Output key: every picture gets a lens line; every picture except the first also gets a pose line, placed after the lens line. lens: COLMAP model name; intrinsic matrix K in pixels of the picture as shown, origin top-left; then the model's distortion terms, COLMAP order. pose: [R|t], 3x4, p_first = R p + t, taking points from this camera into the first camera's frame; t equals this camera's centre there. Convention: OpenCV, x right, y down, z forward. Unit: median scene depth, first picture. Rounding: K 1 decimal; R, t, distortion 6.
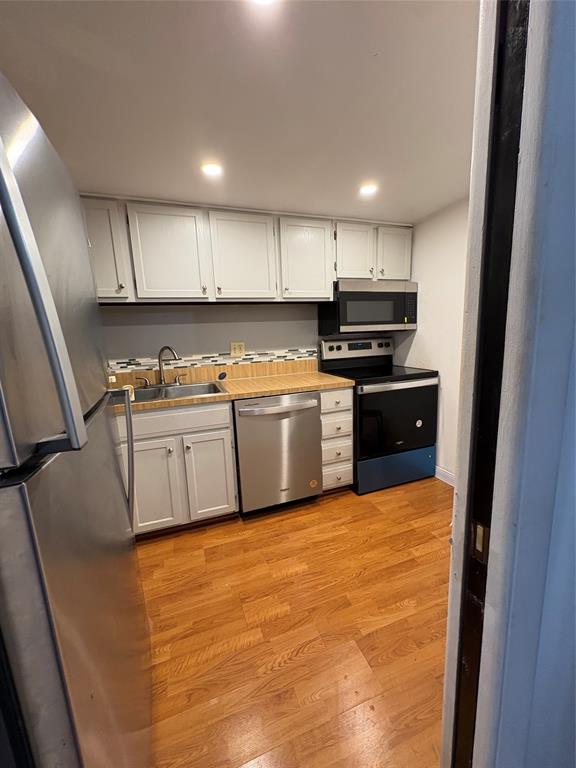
lens RADIAL K [[306.5, 0, 288.0], [0, 306.5, 384.0], [0, 0, 1]] dist [-0.000367, 0.000032]
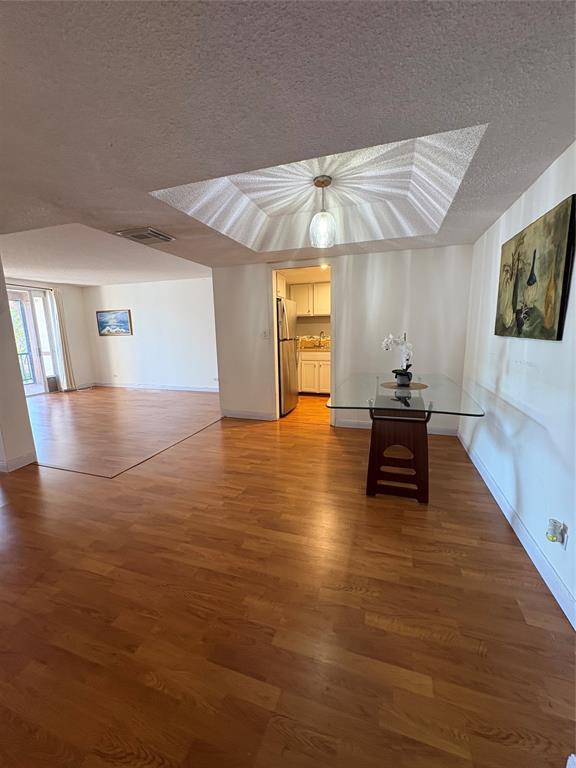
lens RADIAL K [[306.5, 0, 288.0], [0, 306.5, 384.0], [0, 0, 1]] dist [-0.000367, 0.000032]
pose [[0.778950, 0.137929, -0.611729, 1.242697], [-0.121448, 0.990223, 0.068622, 0.214063], [0.615213, 0.020840, 0.788085, -1.501210]]
